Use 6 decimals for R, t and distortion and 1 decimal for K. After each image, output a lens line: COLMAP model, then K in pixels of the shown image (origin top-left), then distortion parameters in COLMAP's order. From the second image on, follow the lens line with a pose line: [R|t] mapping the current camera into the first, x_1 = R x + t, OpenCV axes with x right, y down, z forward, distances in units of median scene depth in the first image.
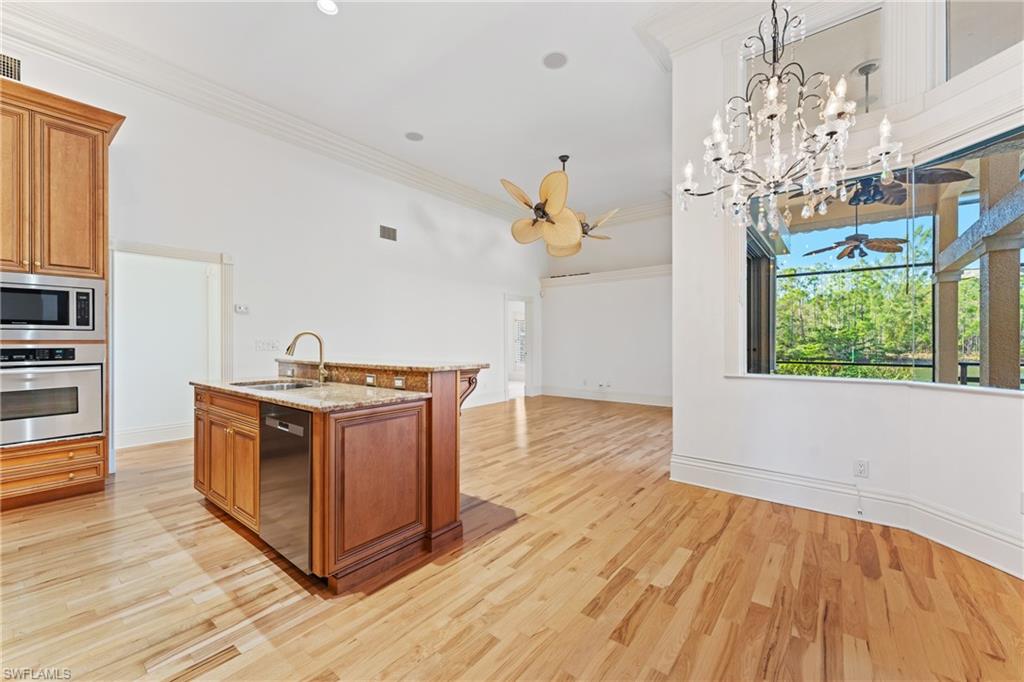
lens RADIAL K [[408.6, 0, 508.8], [0, 408.6, 341.3], [0, 0, 1]] dist [0.002678, -0.000848]
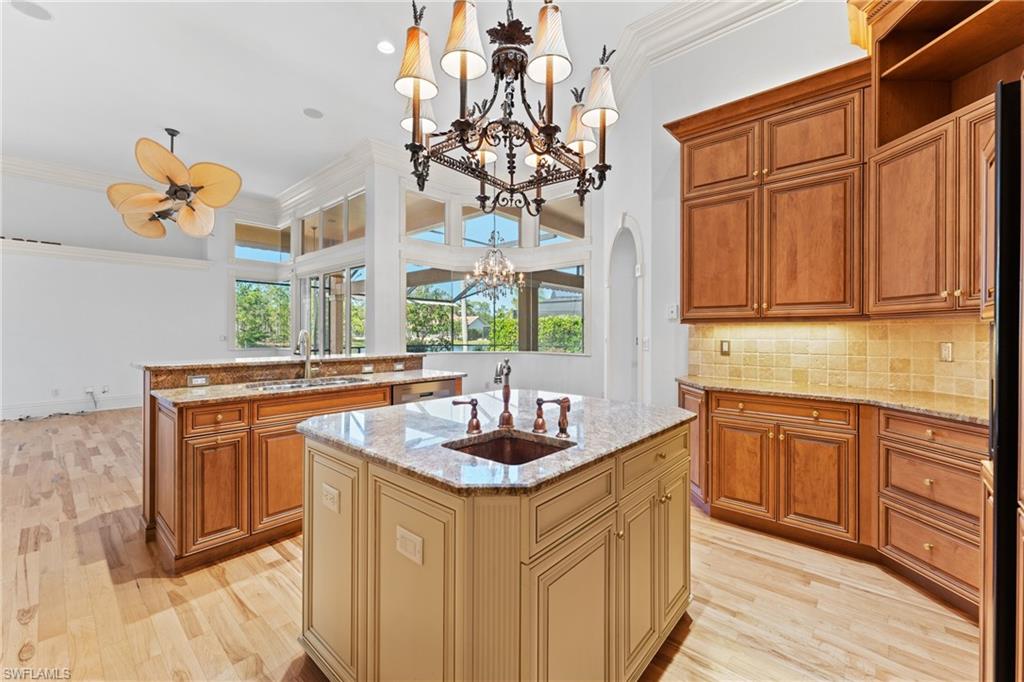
lens RADIAL K [[408.6, 0, 515.2], [0, 408.6, 331.5], [0, 0, 1]] dist [0.002678, -0.000848]
pose [[0.042266, 0.006622, 0.999084, -1.443322], [-0.001736, 0.999977, -0.006554, -0.014214], [-0.999105, -0.001457, 0.042277, 0.422293]]
